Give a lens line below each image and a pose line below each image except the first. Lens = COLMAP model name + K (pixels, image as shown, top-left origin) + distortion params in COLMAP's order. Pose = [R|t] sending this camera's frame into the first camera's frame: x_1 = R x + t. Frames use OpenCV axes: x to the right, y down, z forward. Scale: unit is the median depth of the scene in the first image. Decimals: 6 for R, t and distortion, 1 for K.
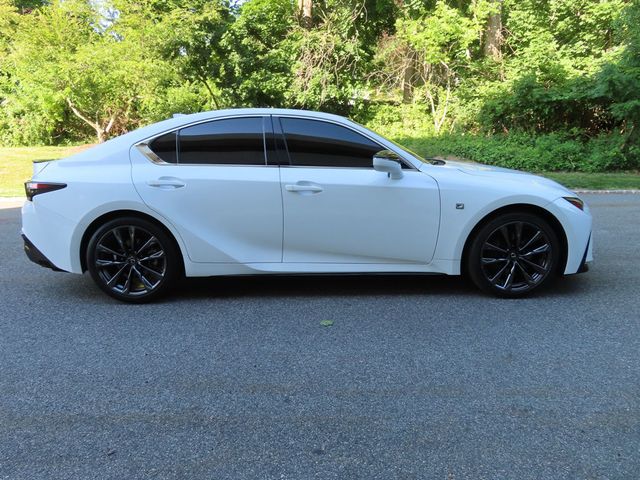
lens RADIAL K [[460.9, 0, 318.7], [0, 460.9, 239.6], [0, 0, 1]] dist [-0.006337, 0.002394]
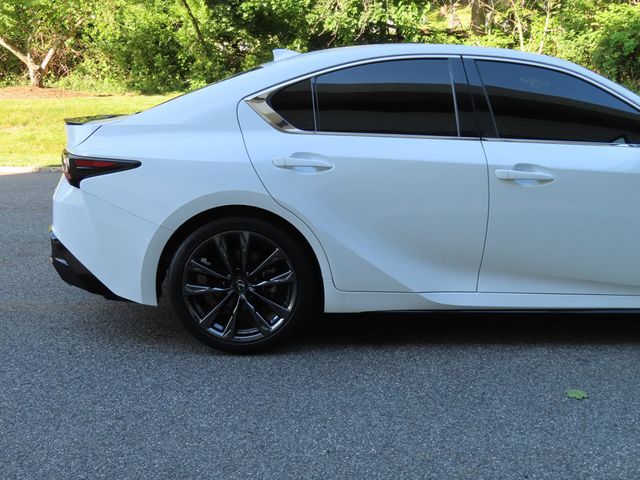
lens RADIAL K [[659.2, 0, 321.7], [0, 659.2, 243.1], [0, 0, 1]] dist [-0.000443, 0.009553]
pose [[0.999801, 0.014185, 0.014021, -0.302043], [-0.014514, 0.999614, 0.023682, -0.034689], [-0.013680, -0.023881, 0.999621, 0.103757]]
